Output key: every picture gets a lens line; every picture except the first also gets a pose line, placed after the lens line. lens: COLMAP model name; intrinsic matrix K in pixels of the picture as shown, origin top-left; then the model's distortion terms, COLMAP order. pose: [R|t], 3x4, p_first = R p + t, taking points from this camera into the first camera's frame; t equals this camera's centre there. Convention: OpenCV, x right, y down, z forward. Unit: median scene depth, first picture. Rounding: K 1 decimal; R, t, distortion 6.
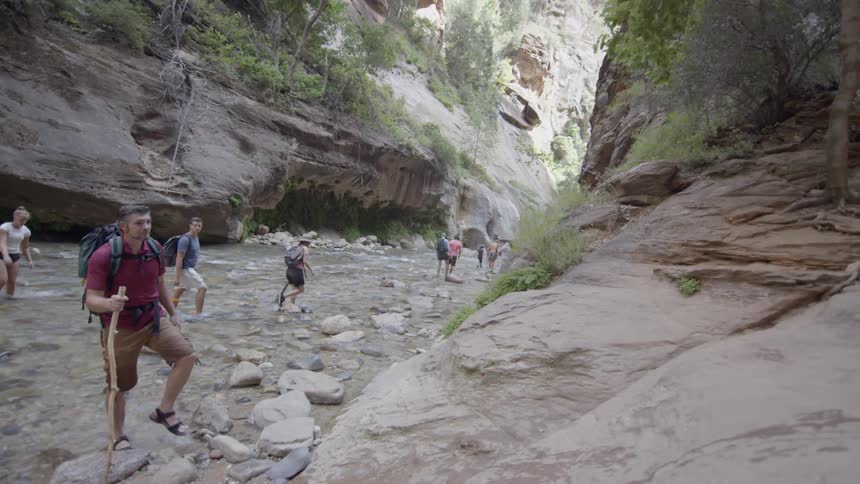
lens RADIAL K [[442.3, 0, 428.1], [0, 442.3, 244.7], [0, 0, 1]] dist [-0.001387, -0.012100]
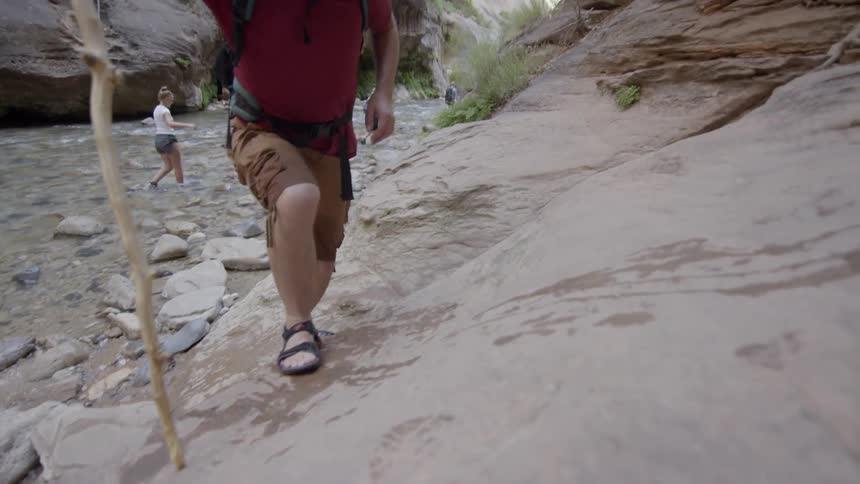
lens RADIAL K [[442.3, 0, 428.1], [0, 442.3, 244.7], [0, 0, 1]] dist [-0.001387, -0.012100]
pose [[0.995989, -0.088029, -0.016020, 0.188647], [0.088569, 0.944545, 0.316212, 0.053662], [-0.012704, -0.316363, 0.948553, 0.142412]]
